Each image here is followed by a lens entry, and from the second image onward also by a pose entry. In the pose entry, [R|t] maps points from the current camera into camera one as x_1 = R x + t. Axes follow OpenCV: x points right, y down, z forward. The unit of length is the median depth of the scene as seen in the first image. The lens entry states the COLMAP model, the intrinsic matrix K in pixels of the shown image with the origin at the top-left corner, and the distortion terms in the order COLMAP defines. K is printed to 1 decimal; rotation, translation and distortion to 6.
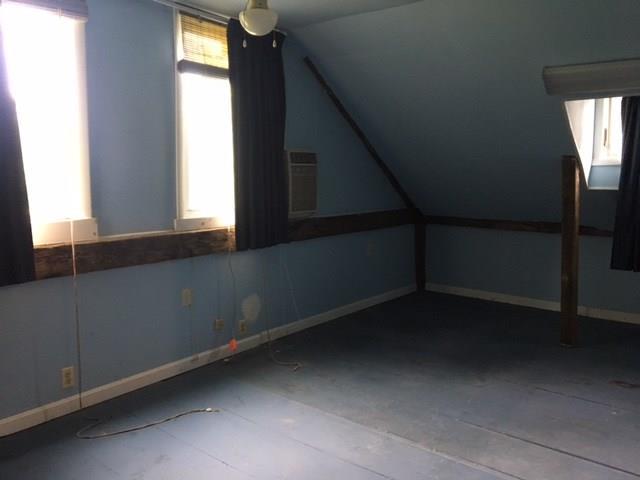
lens RADIAL K [[540.5, 0, 320.0], [0, 540.5, 240.0], [0, 0, 1]] dist [0.086759, -0.105685]
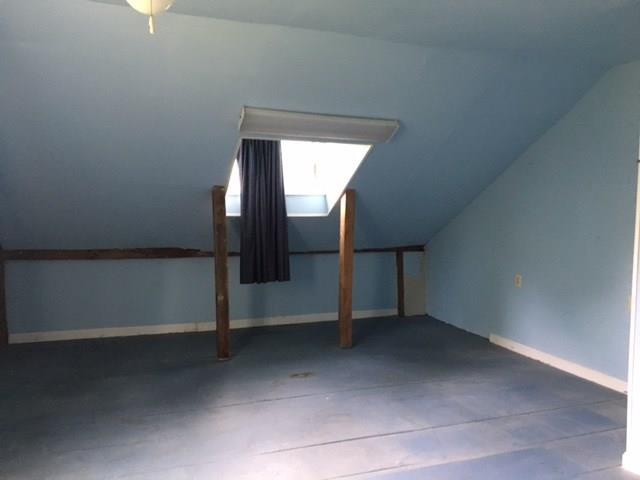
lens RADIAL K [[540.5, 0, 320.0], [0, 540.5, 240.0], [0, 0, 1]] dist [0.086759, -0.105685]
pose [[0.514916, -0.059788, 0.855153, -0.413079], [0.092199, 0.995641, 0.014094, -0.047016], [-0.852268, 0.071587, 0.518184, 0.300482]]
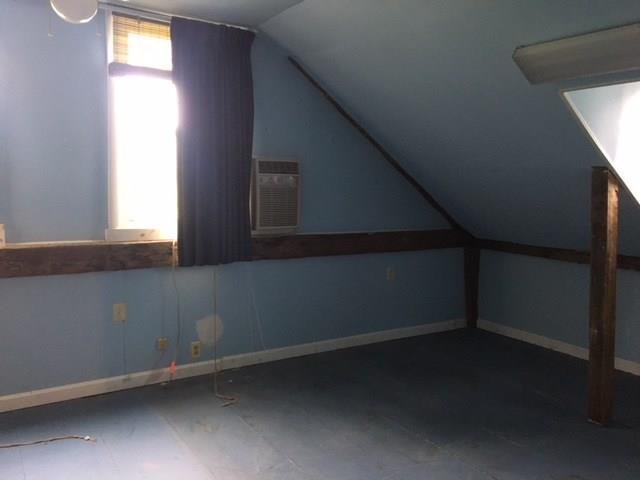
lens RADIAL K [[540.5, 0, 320.0], [0, 540.5, 240.0], [0, 0, 1]] dist [0.086759, -0.105685]
pose [[0.948308, 0.046930, -0.313861, 0.364966], [-0.056313, 0.998194, -0.020894, -0.018989], [0.312314, 0.037488, 0.949239, 0.196078]]
